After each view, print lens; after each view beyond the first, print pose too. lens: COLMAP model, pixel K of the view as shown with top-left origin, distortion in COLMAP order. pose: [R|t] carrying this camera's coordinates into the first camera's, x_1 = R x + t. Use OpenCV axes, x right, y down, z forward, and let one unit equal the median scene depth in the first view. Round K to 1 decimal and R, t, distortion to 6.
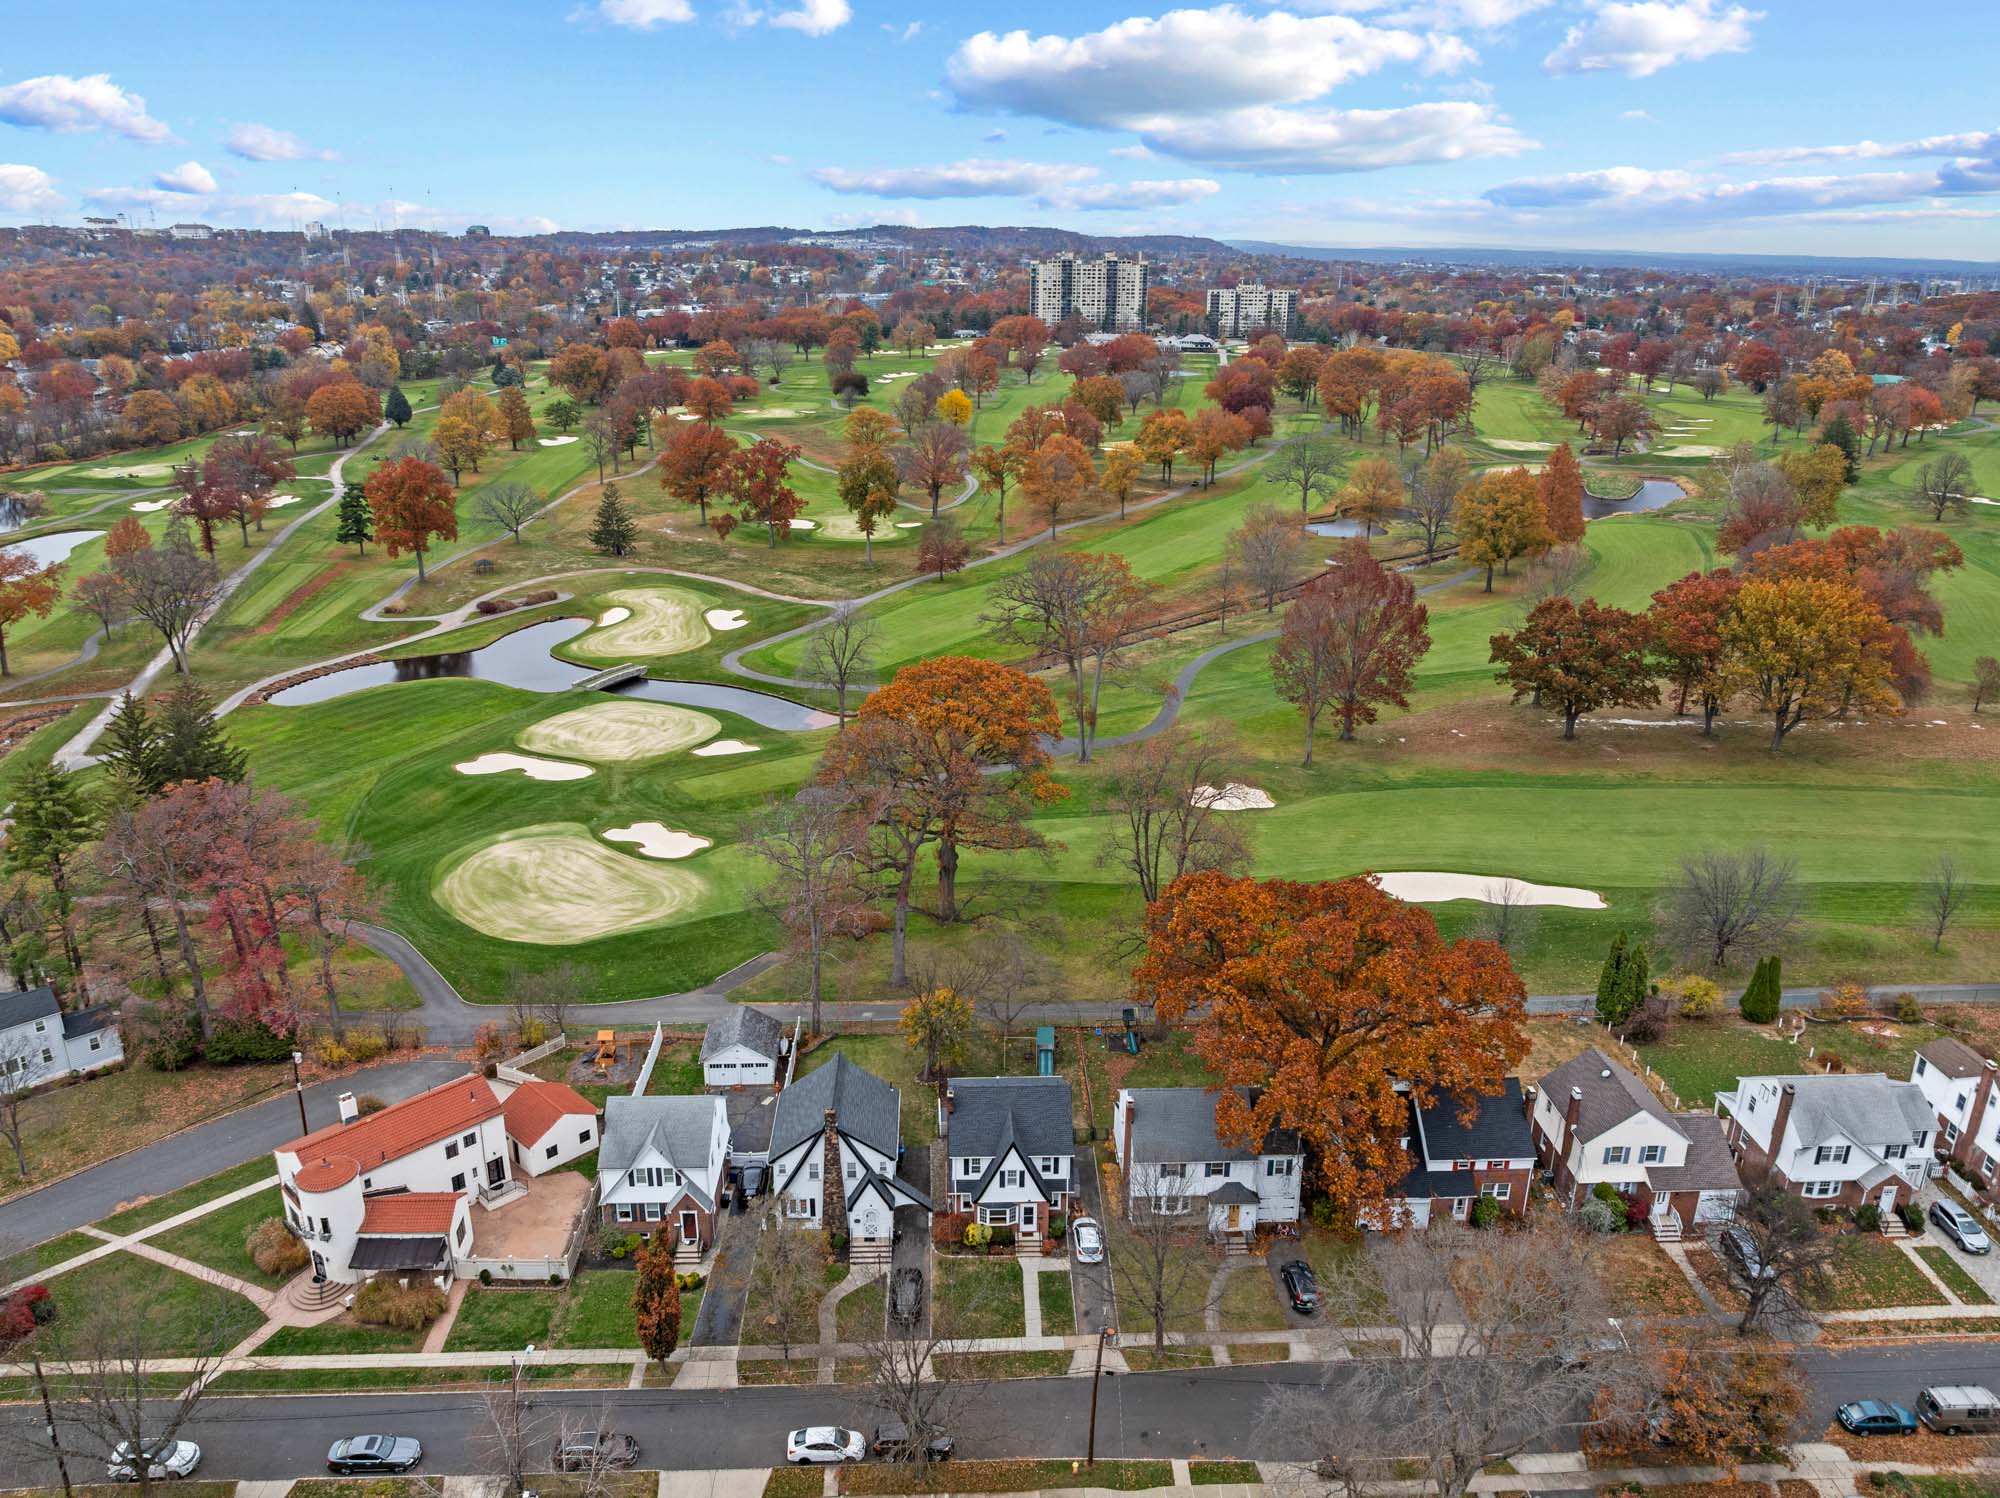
lens RADIAL K [[1457.0, 0, 1000.0], [0, 1457.0, 749.0], [0, 0, 1]] dist [-0.046049, -0.000285]
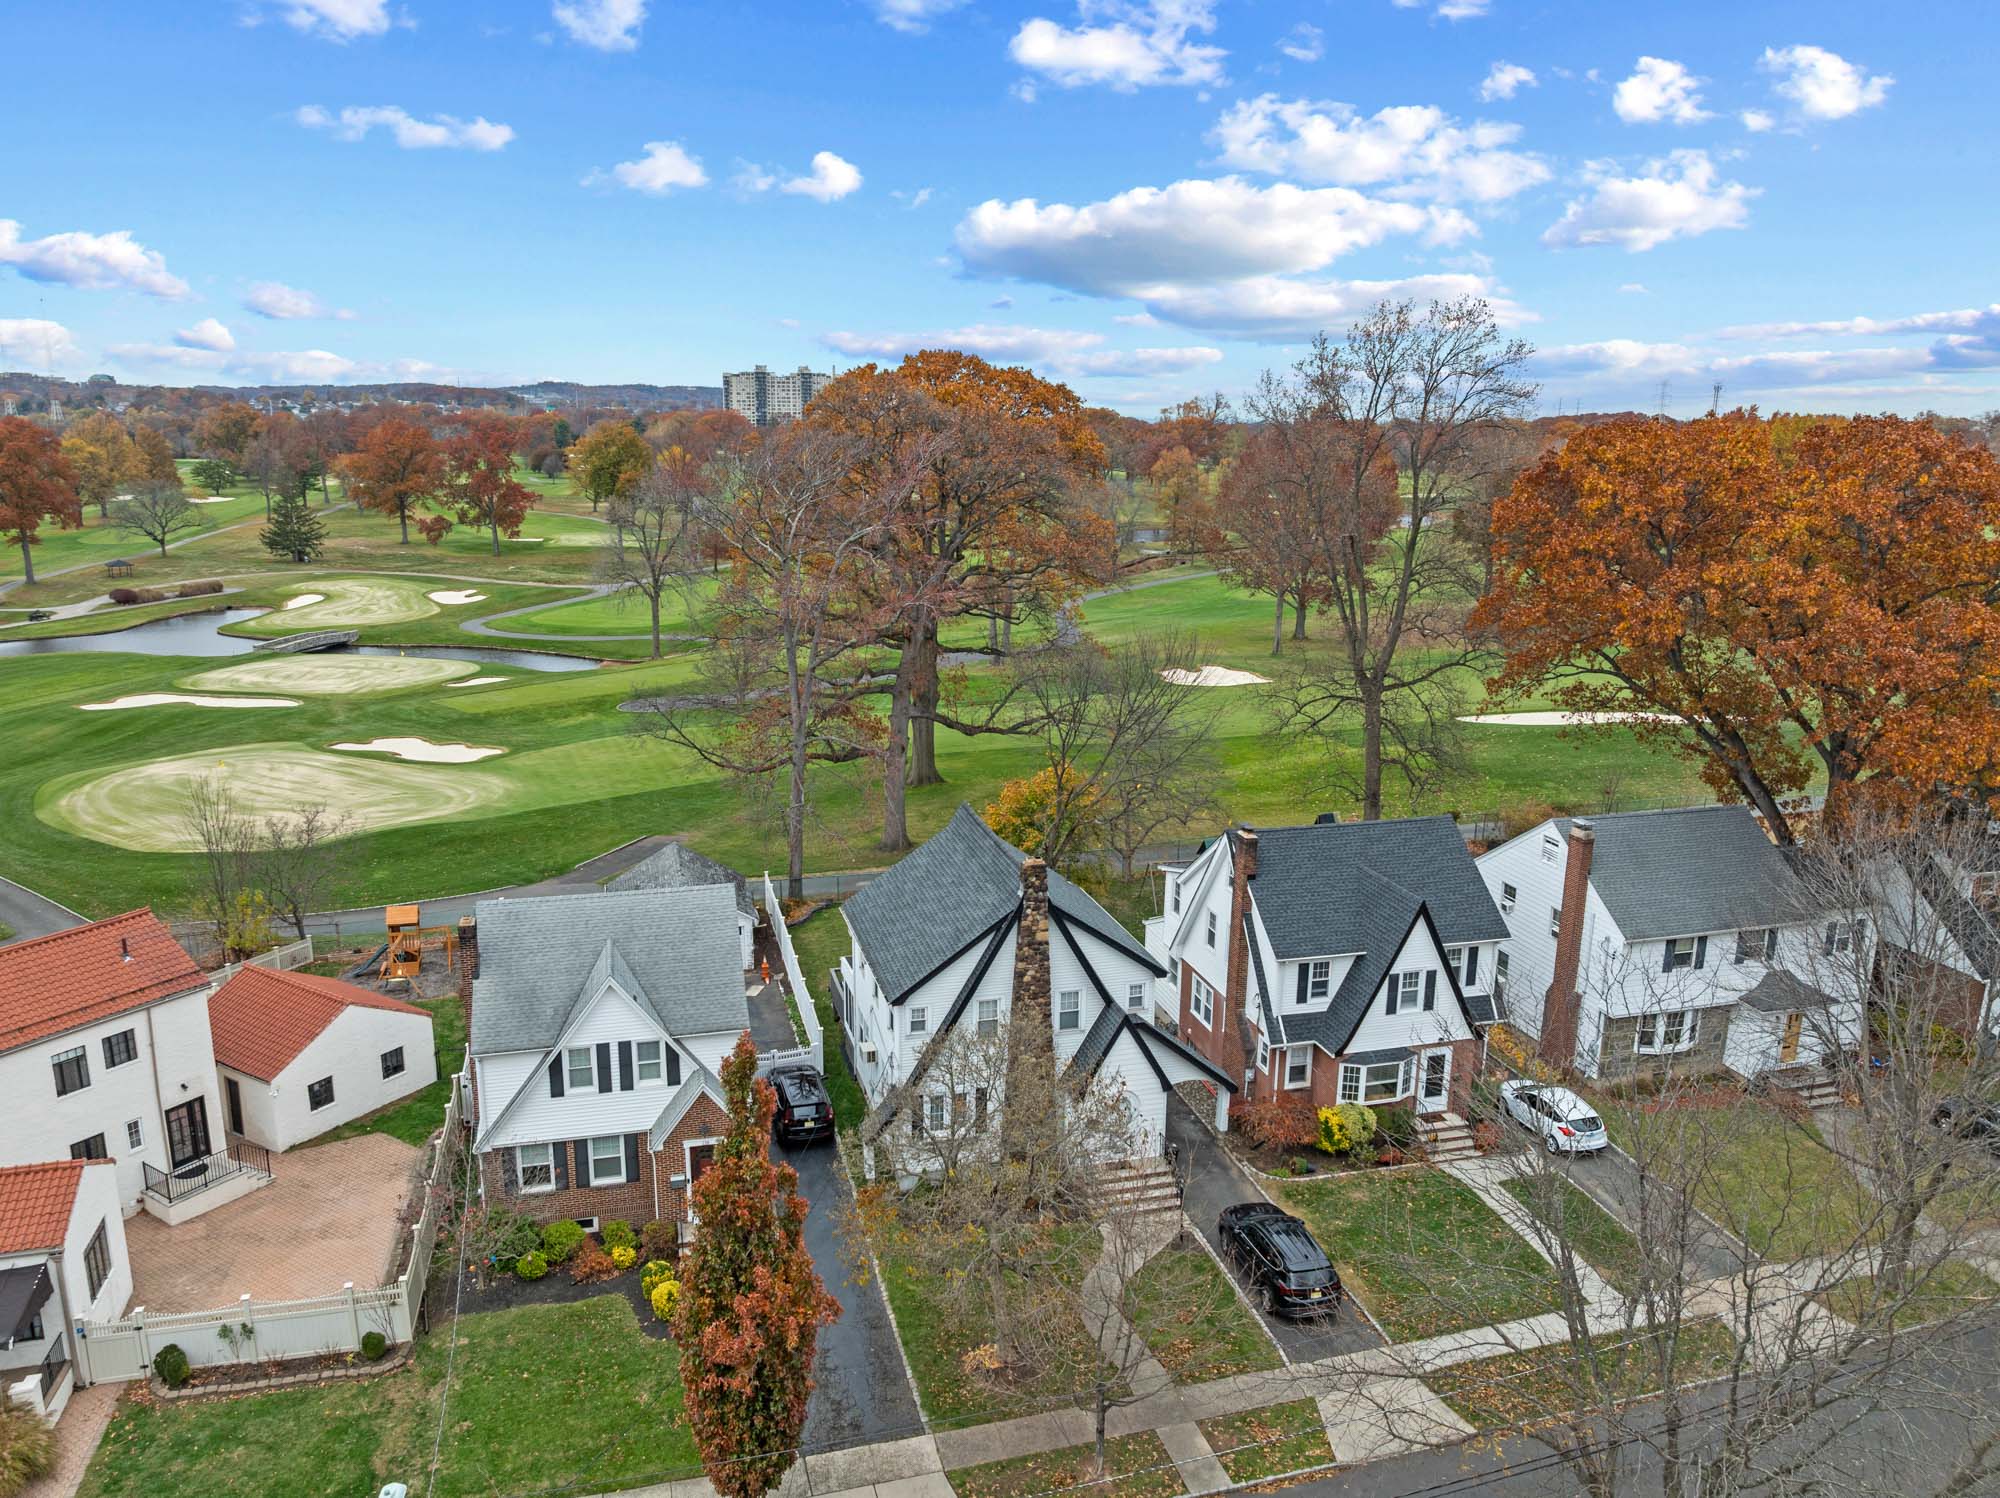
lens RADIAL K [[1425.8, 0, 1000.0], [0, 1425.8, 749.0], [0, 0, 1]] dist [-0.069676, 0.046607]
pose [[0.973356, -0.044569, 0.224927, -0.216663], [0.068659, 0.992571, -0.100438, 0.251810], [-0.218780, 0.113205, 0.969185, 0.570693]]
